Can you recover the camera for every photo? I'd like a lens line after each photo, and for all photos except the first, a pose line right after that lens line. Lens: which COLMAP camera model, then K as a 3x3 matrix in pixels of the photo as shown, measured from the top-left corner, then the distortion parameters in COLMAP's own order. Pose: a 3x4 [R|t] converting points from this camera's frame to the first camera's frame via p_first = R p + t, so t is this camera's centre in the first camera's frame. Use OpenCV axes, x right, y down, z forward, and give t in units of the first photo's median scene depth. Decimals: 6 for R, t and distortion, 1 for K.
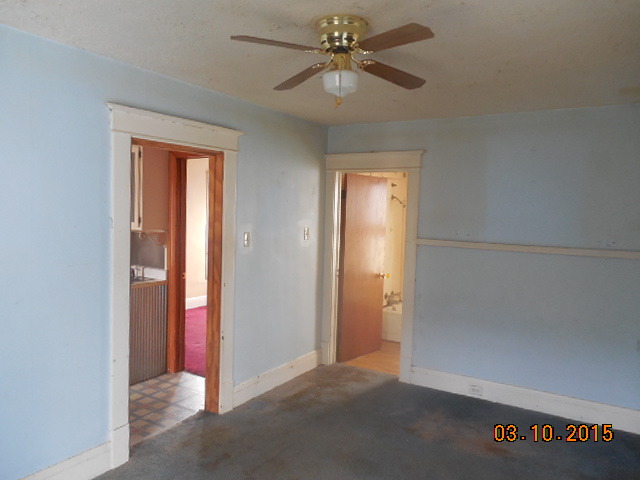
lens RADIAL K [[477.0, 0, 321.0], [0, 477.0, 241.2], [0, 0, 1]] dist [-0.000464, -0.002086]
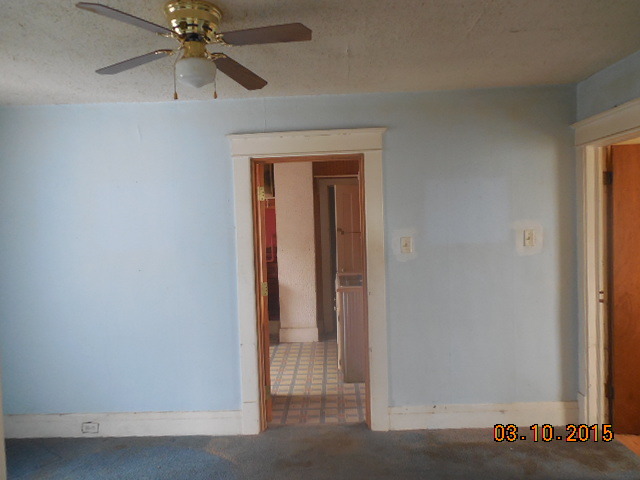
lens RADIAL K [[477.0, 0, 320.8], [0, 477.0, 238.9], [0, 0, 1]] dist [-0.000464, -0.002086]
pose [[0.504858, -0.016561, -0.863043, 0.561214], [-0.006886, 0.999707, -0.023211, 0.007263], [0.863175, 0.017661, 0.504596, 0.434669]]
